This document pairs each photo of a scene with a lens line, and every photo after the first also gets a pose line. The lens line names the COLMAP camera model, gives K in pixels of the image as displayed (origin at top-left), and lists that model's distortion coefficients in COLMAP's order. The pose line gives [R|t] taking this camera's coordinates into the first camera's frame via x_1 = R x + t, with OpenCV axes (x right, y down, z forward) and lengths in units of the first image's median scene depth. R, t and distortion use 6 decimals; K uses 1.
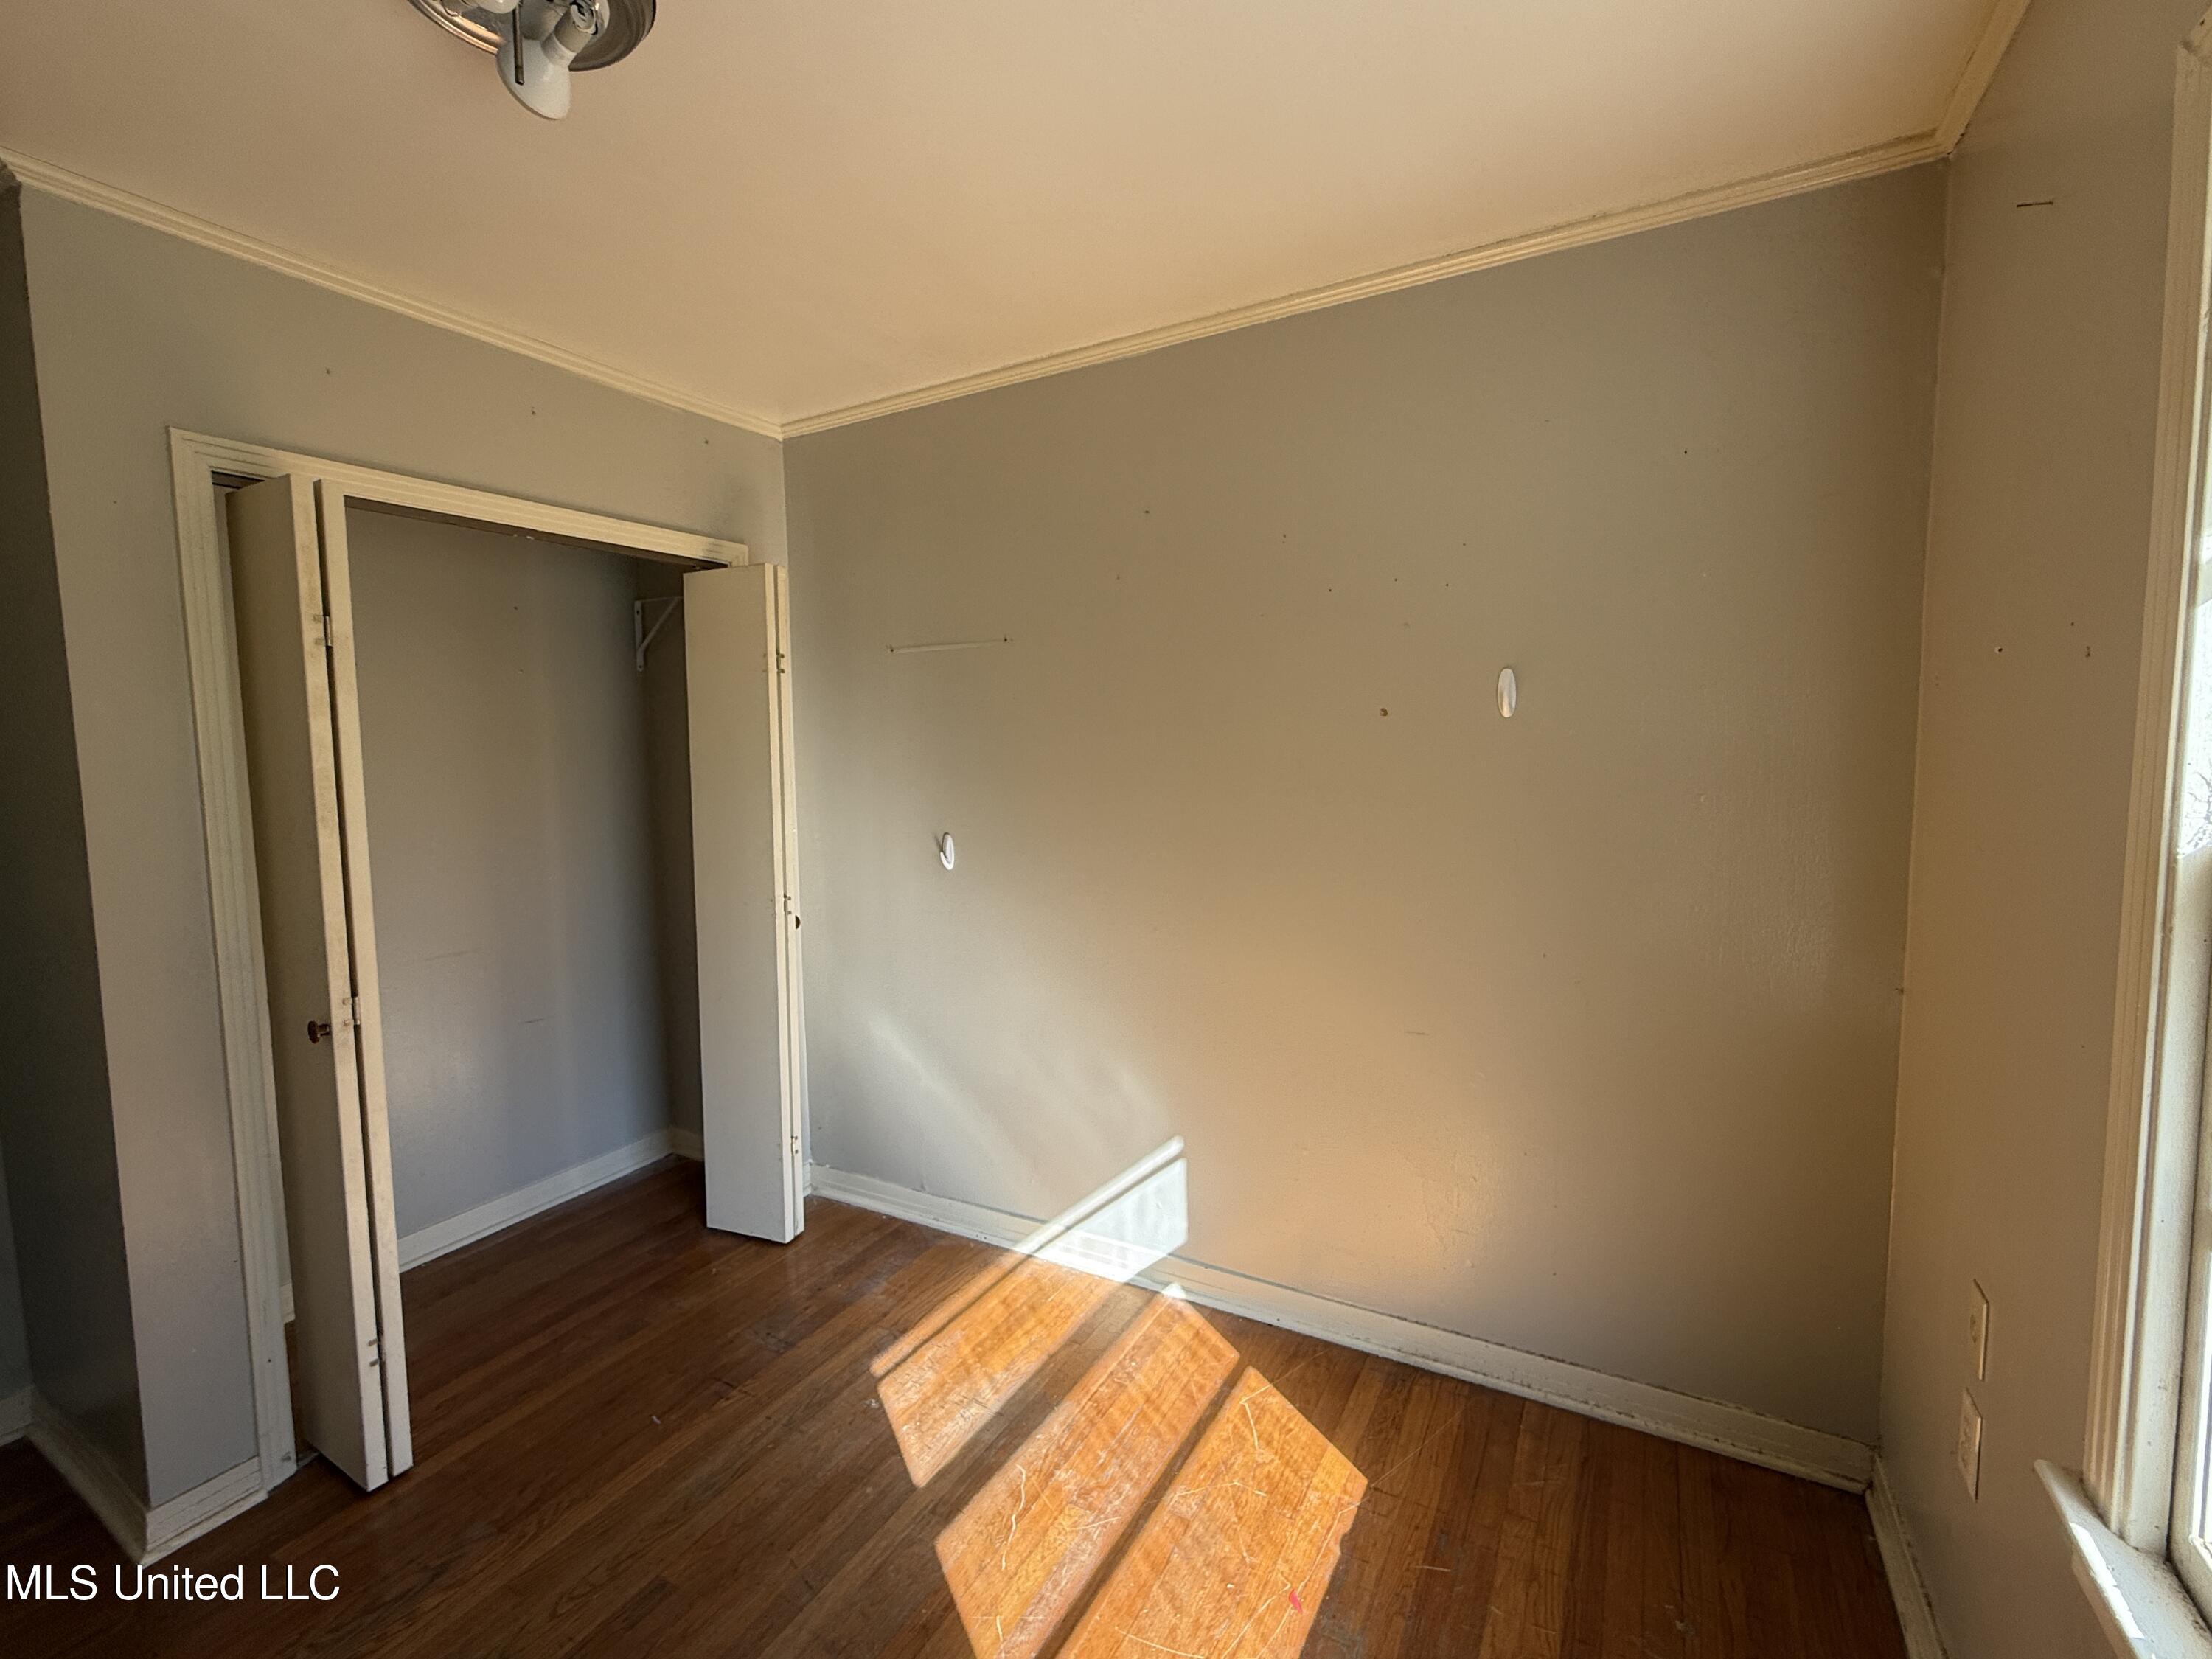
lens RADIAL K [[969.6, 0, 1100.6], [0, 969.6, 834.9], [0, 0, 1]] dist [0.013838, 0.000539]
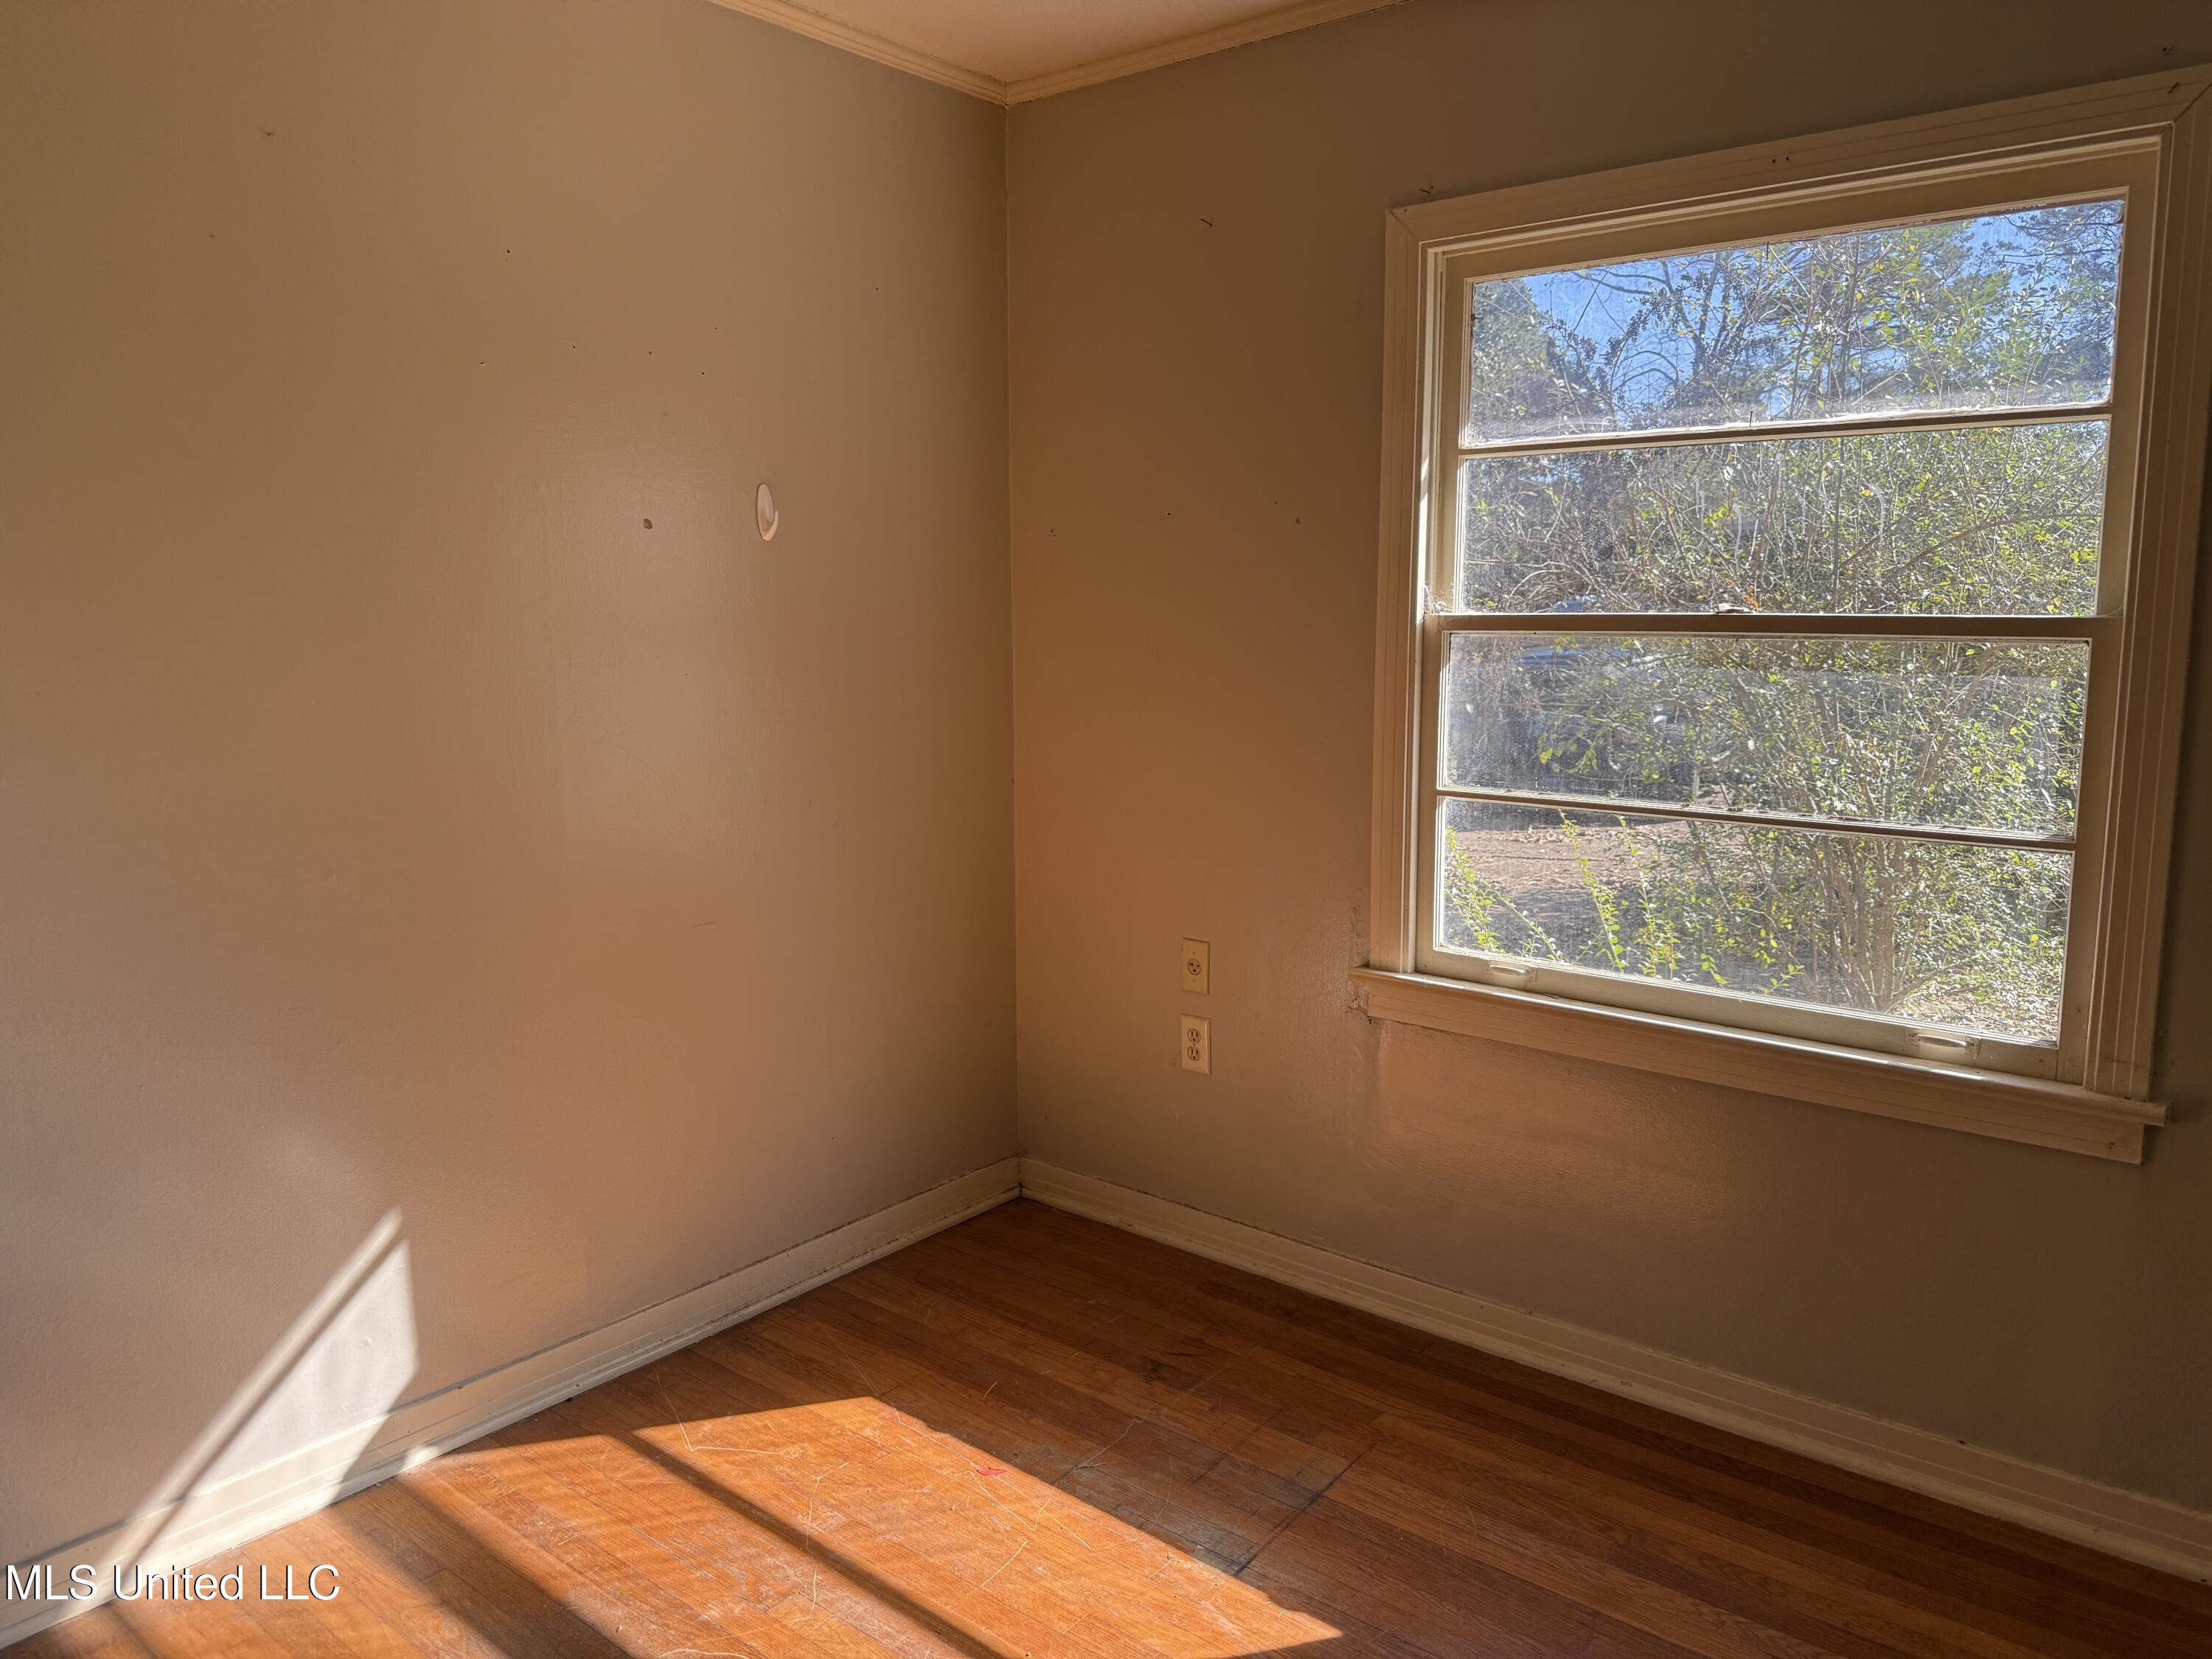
lens RADIAL K [[1536.0, 0, 1101.3], [0, 1536.0, 819.4], [0, 0, 1]] dist [0.021550, -0.023482]
pose [[0.183934, -0.125463, 0.974899, -0.923621], [0.091339, 0.989711, 0.110136, 0.005001], [-0.978686, 0.068788, 0.193501, 0.452623]]
